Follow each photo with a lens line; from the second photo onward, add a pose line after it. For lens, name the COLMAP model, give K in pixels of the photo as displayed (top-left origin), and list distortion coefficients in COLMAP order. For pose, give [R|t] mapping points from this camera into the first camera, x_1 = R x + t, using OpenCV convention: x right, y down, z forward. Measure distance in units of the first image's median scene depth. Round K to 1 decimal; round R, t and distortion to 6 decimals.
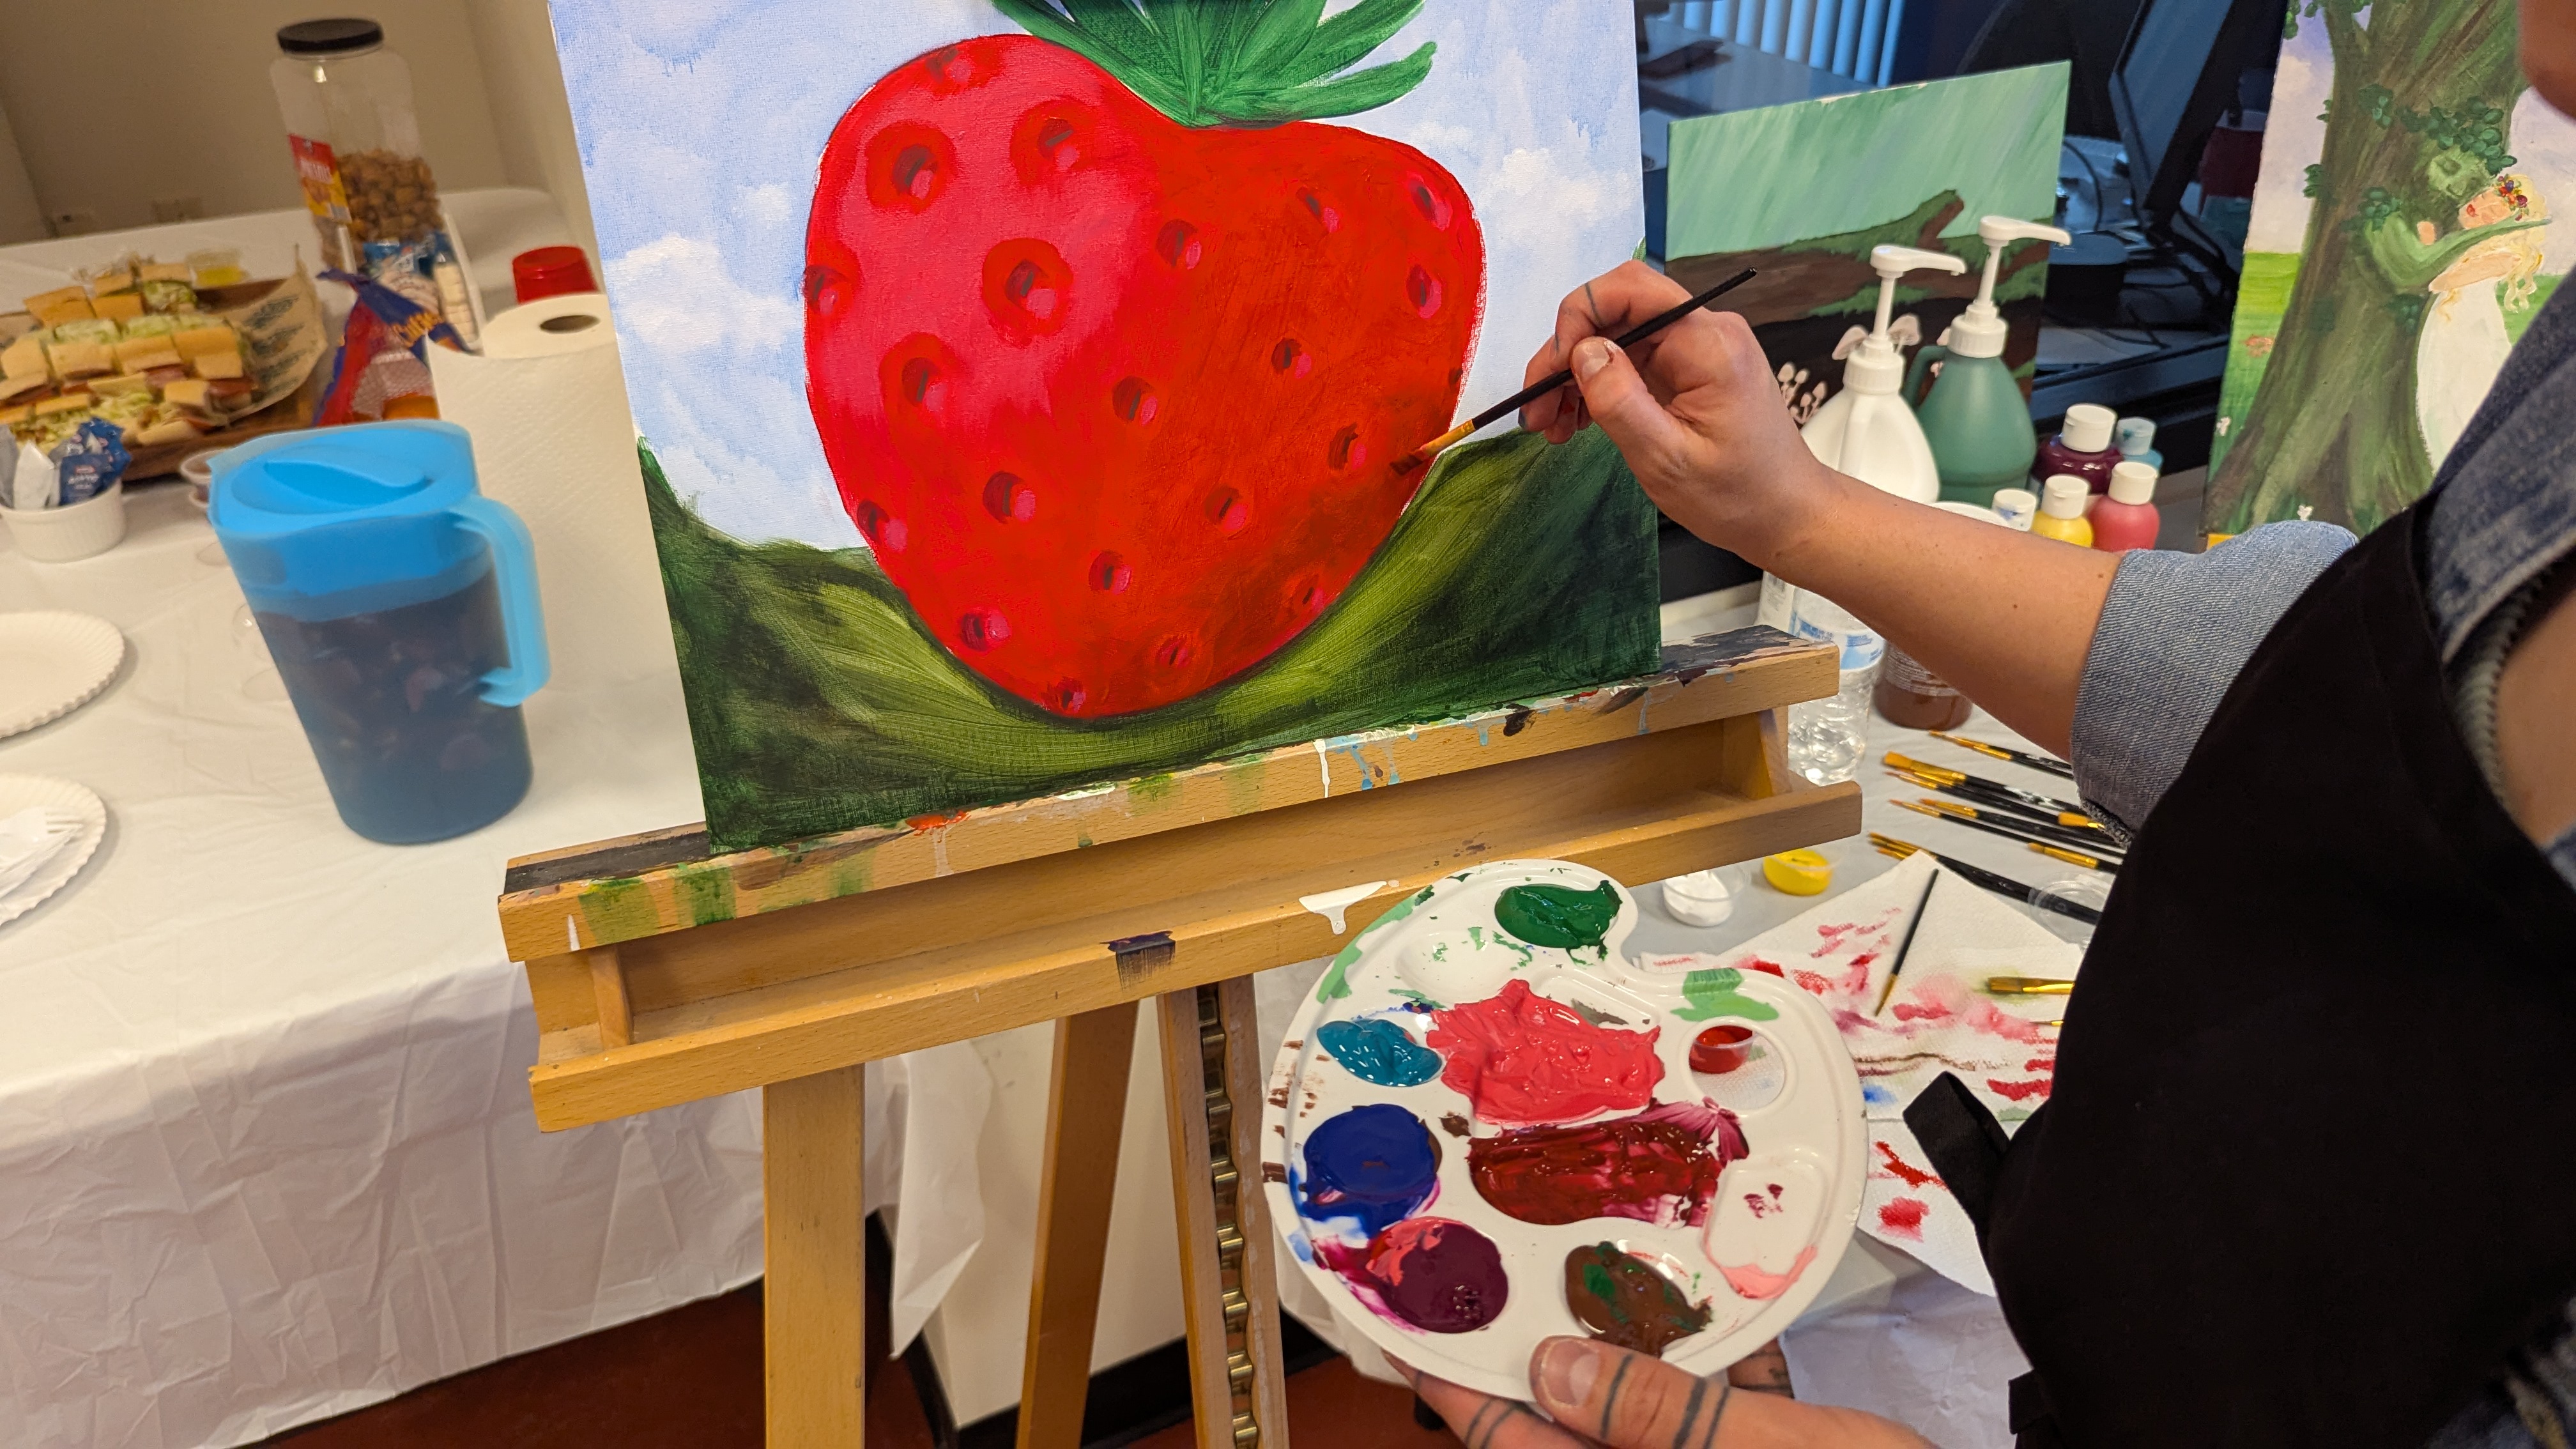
lens RADIAL K [[1851.0, 0, 1268.3], [0, 1851.0, 679.1], [0, 0, 1]] dist [0.034966, -0.043894]
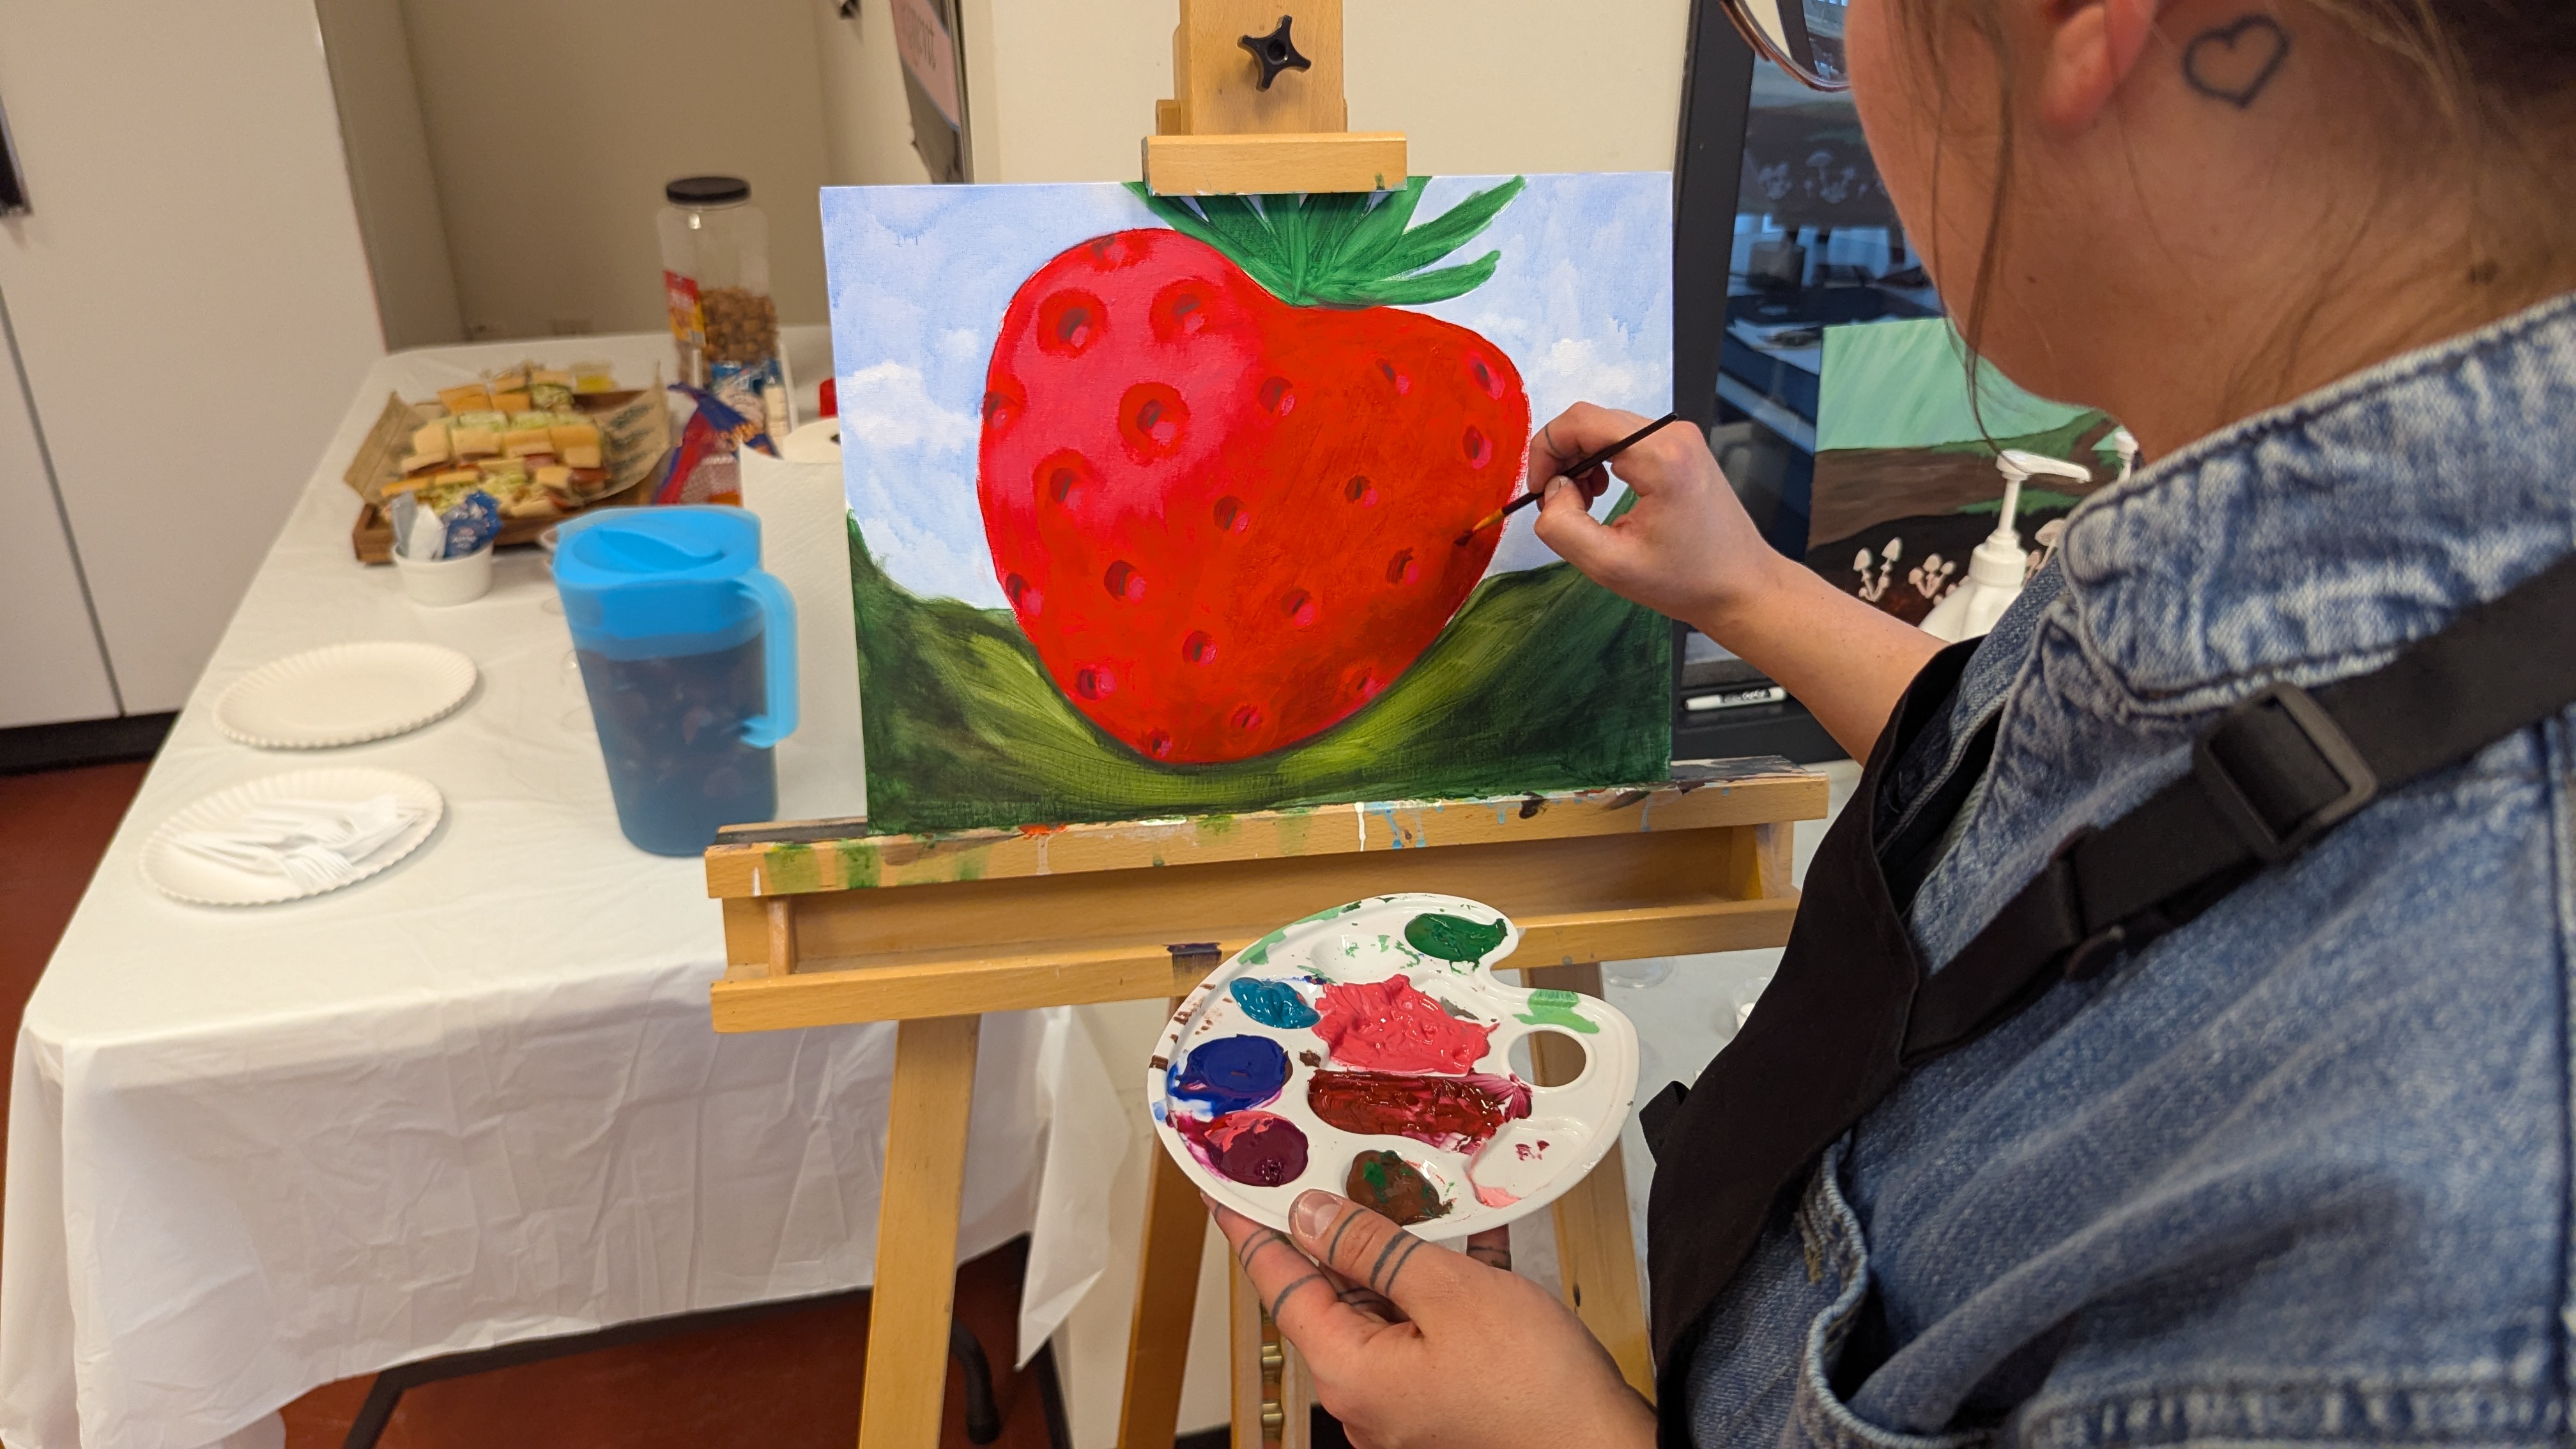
lens RADIAL K [[1851.0, 0, 1250.2], [0, 1851.0, 683.6], [0, 0, 1]] dist [0.034966, -0.043894]
pose [[0.982861, 0.091225, -0.160194, 0.139721], [-0.104796, 0.991399, -0.078400, 0.056254], [0.151664, 0.093844, 0.983967, -0.208276]]
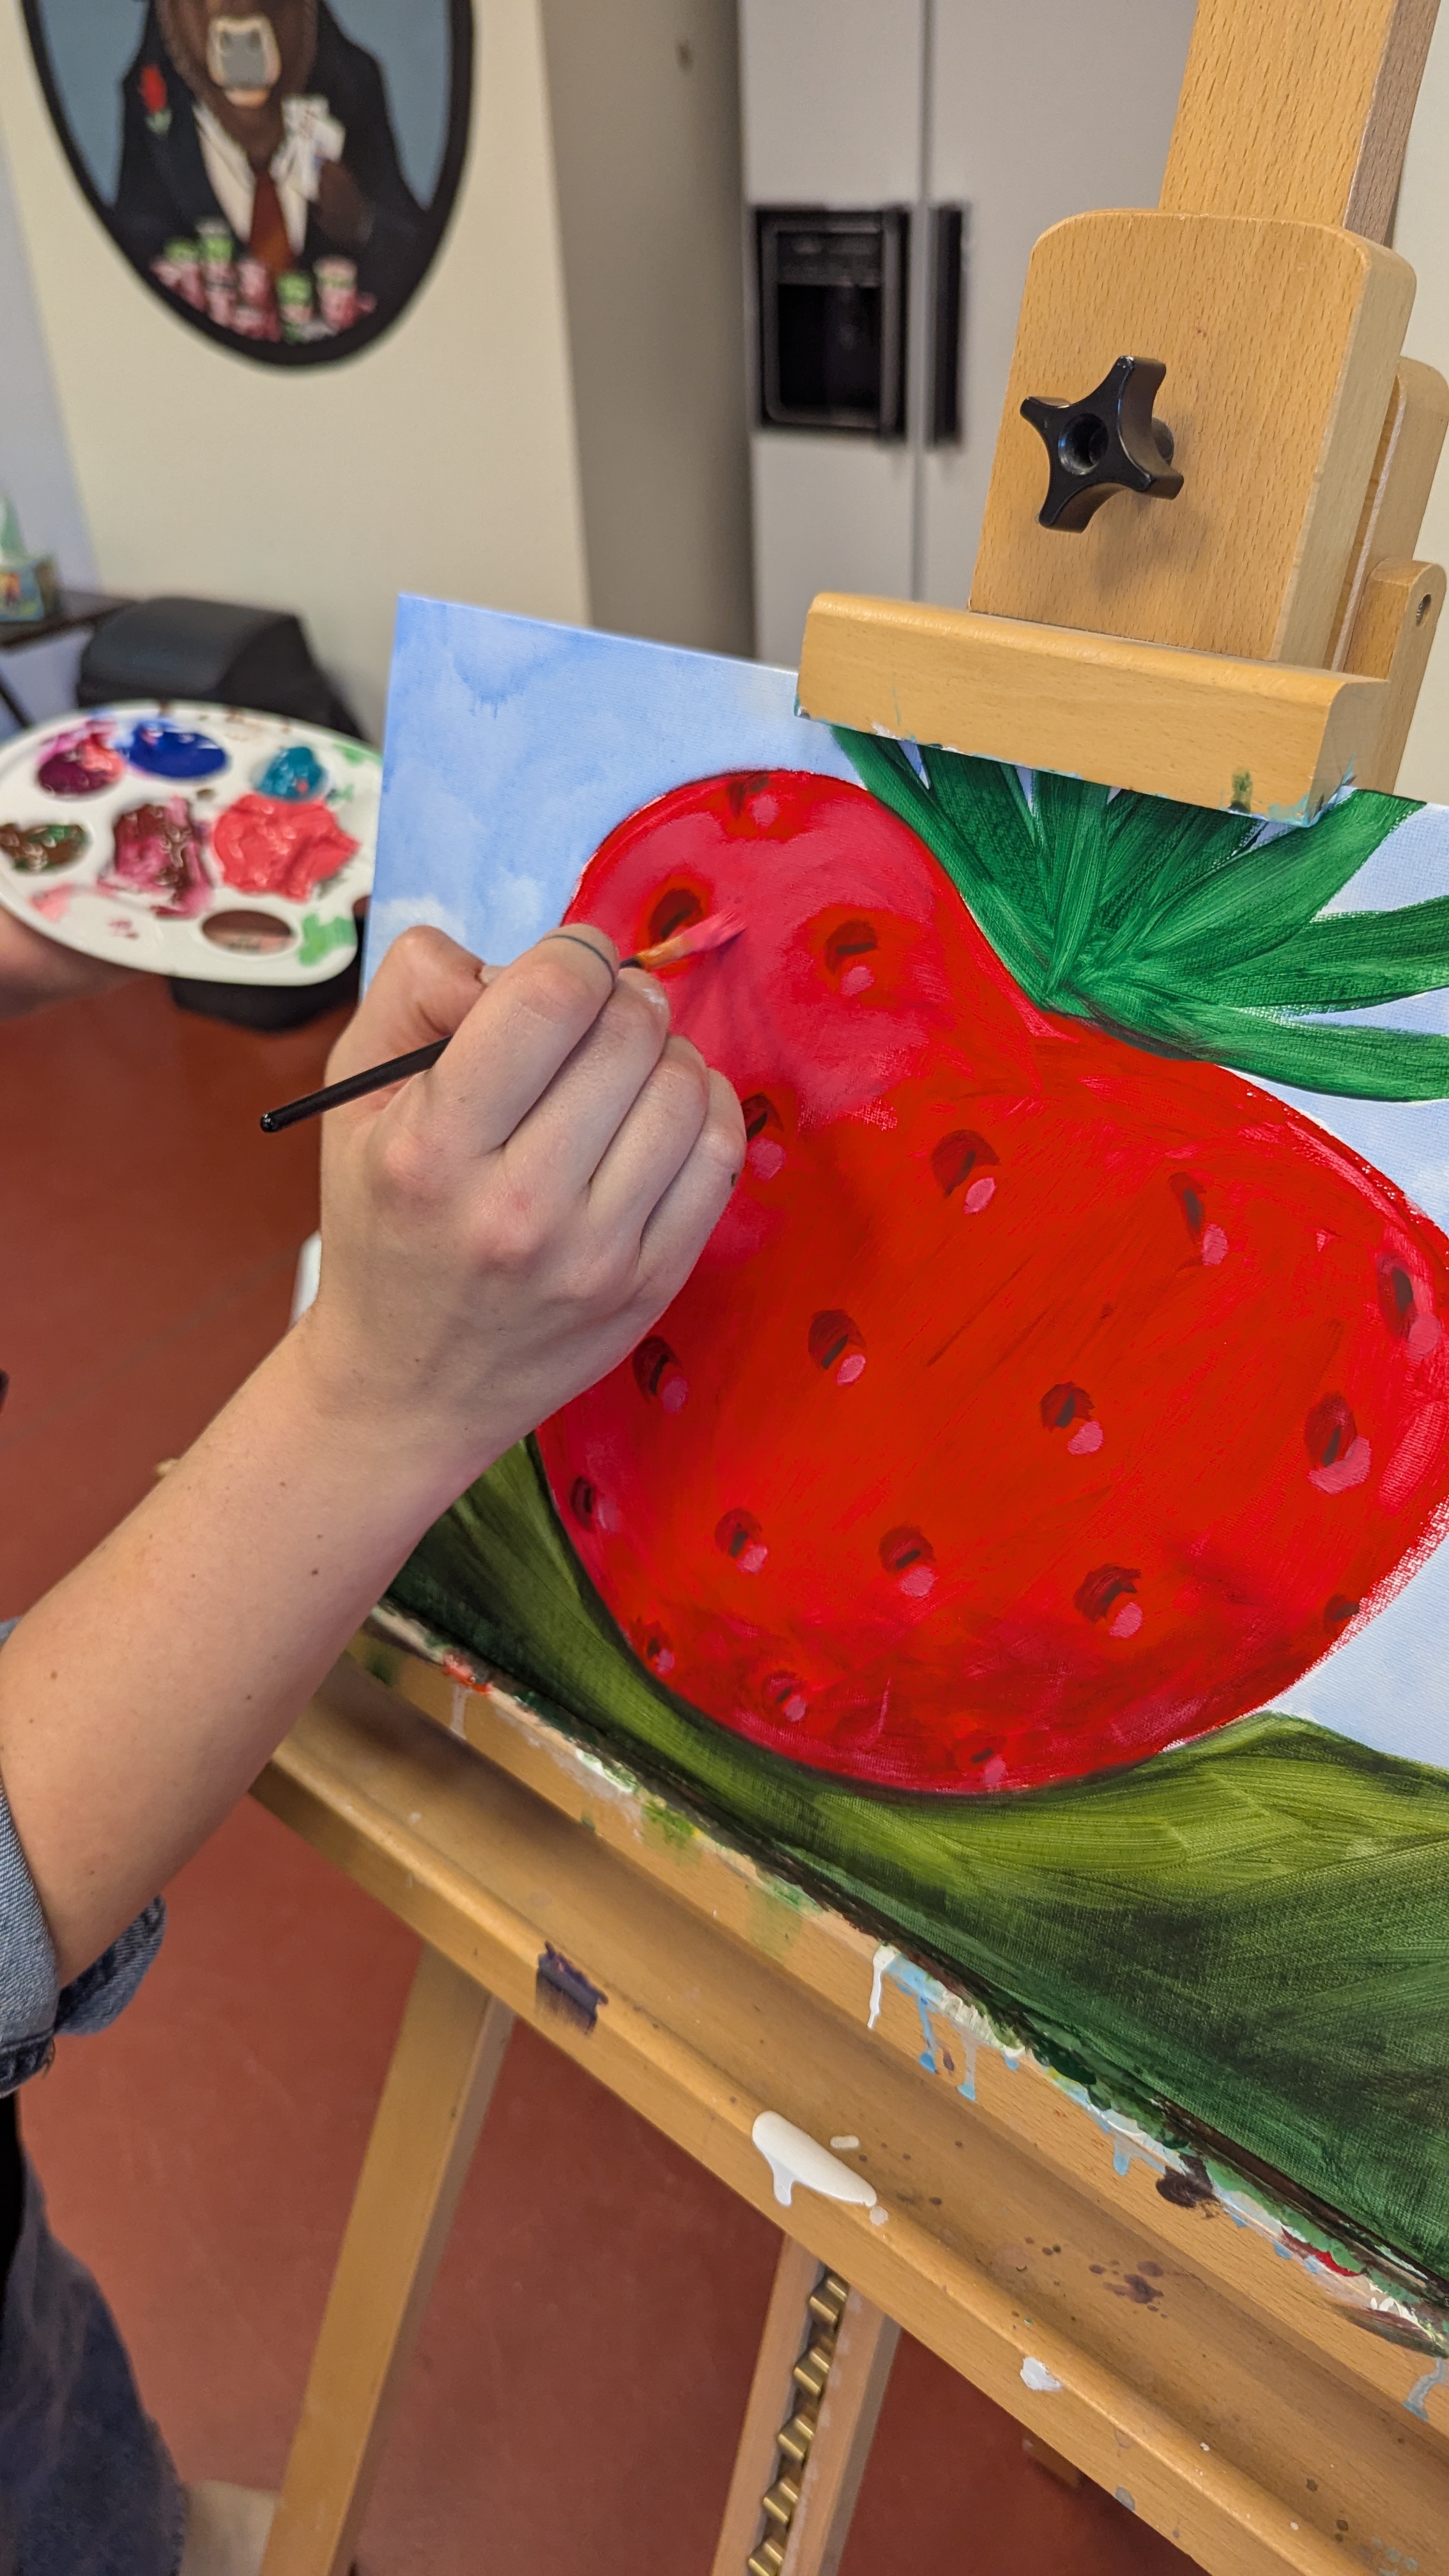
lens RADIAL K [[1851.0, 0, 704.3], [0, 1851.0, 1244.4], [0, 0, 1]] dist [0.034966, -0.043894]
pose [[0.506029, 0.464316, -0.726874, 0.331720], [-0.414960, 0.869853, 0.266765, -0.307515], [0.756137, 0.166633, 0.632844, 0.494924]]
